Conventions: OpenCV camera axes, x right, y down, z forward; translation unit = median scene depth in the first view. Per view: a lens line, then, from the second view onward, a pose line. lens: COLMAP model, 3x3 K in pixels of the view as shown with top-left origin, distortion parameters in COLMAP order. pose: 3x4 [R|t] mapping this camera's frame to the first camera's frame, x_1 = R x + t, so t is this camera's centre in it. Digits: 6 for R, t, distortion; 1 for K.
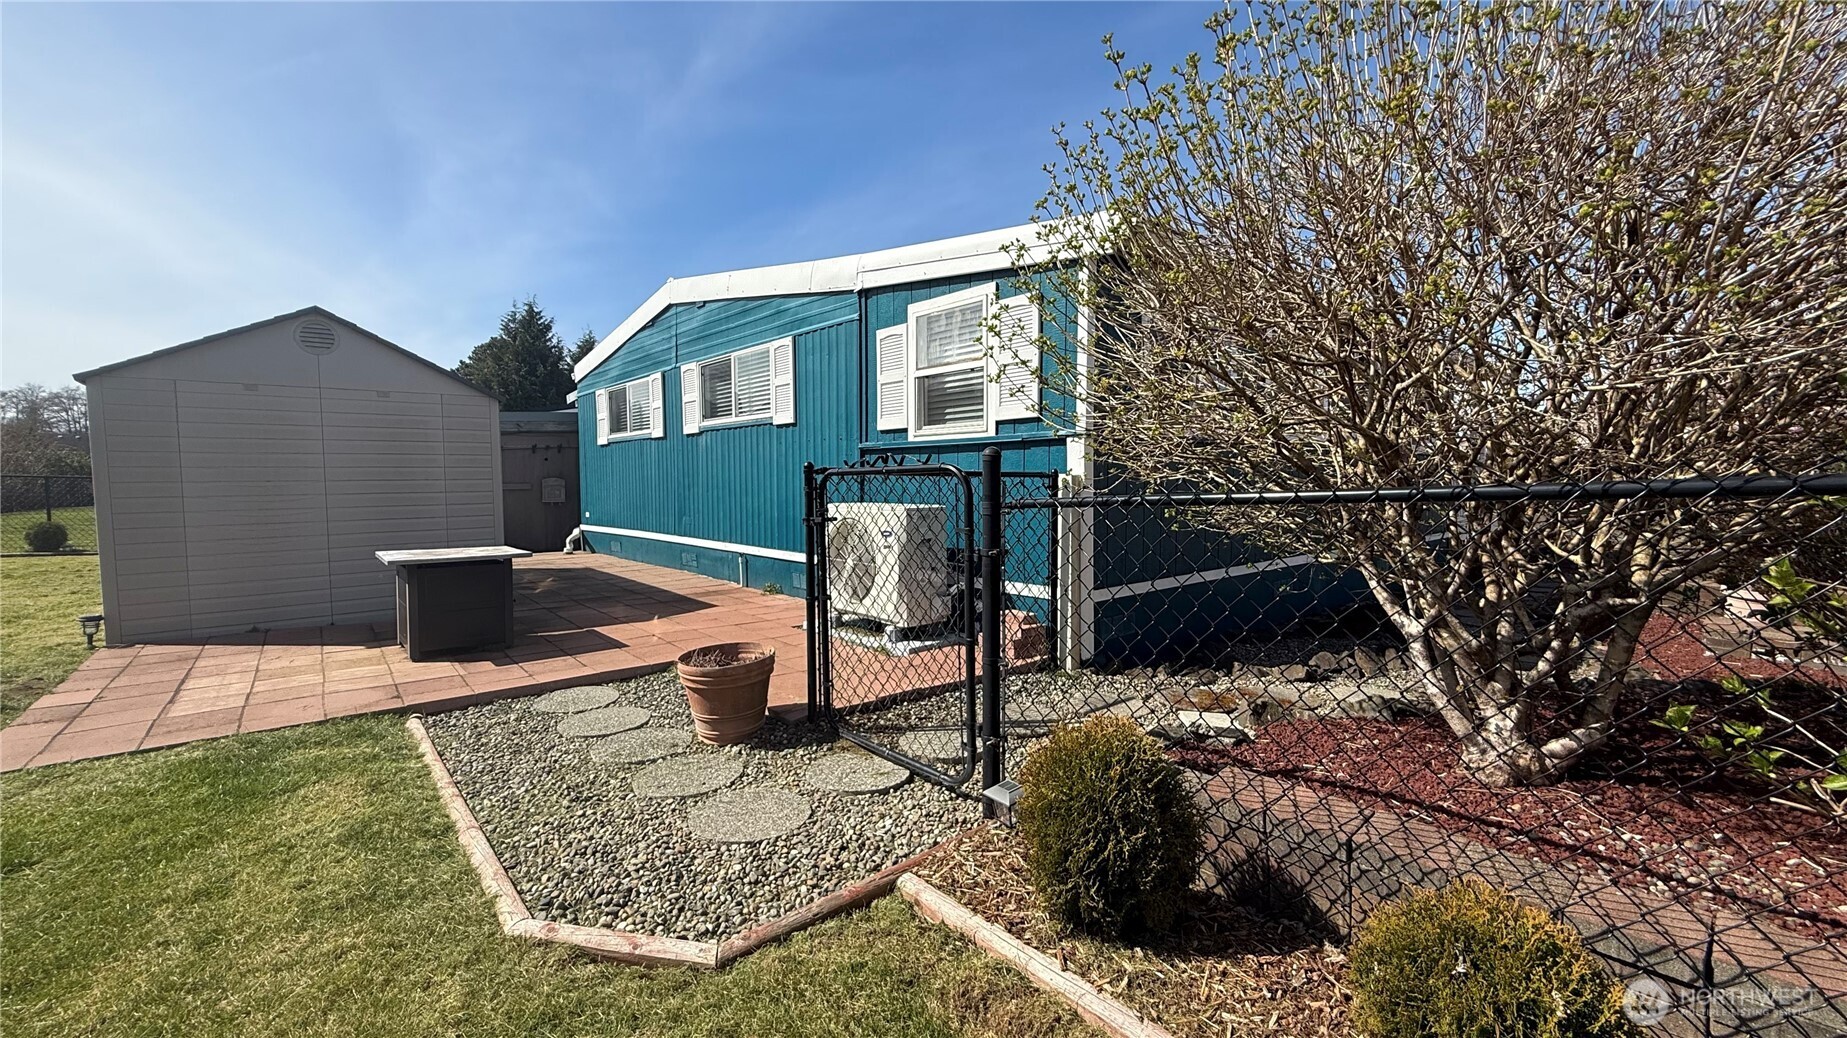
lens RADIAL K [[746.9, 0, 926.0], [0, 746.9, 519.5], [0, 0, 1]] dist [-0.000758, 0.000155]
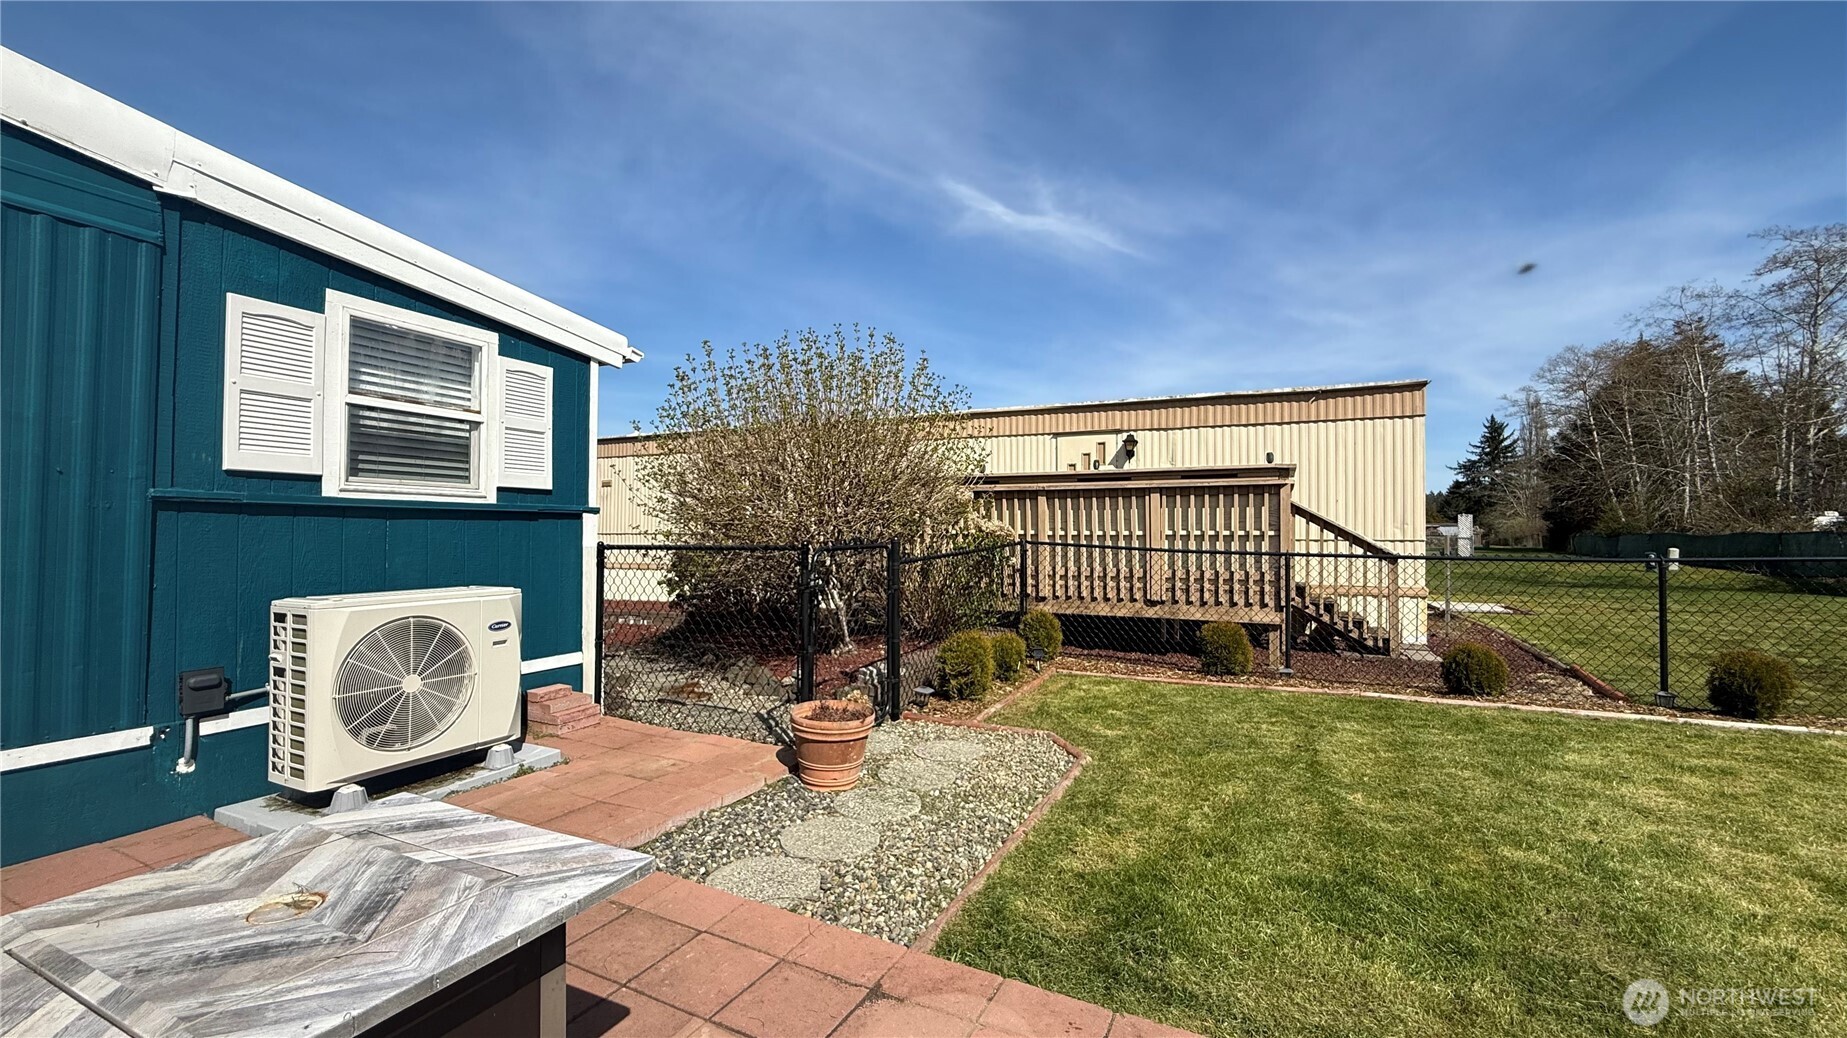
lens RADIAL K [[746.9, 0, 923.4], [0, 746.9, 518.6], [0, 0, 1]] dist [-0.000758, 0.000155]
pose [[-0.403850, 0.014501, 0.914710, -0.832274], [0.040307, 0.999185, 0.001955, -0.066939], [-0.913937, 0.037659, -0.404105, 0.800339]]
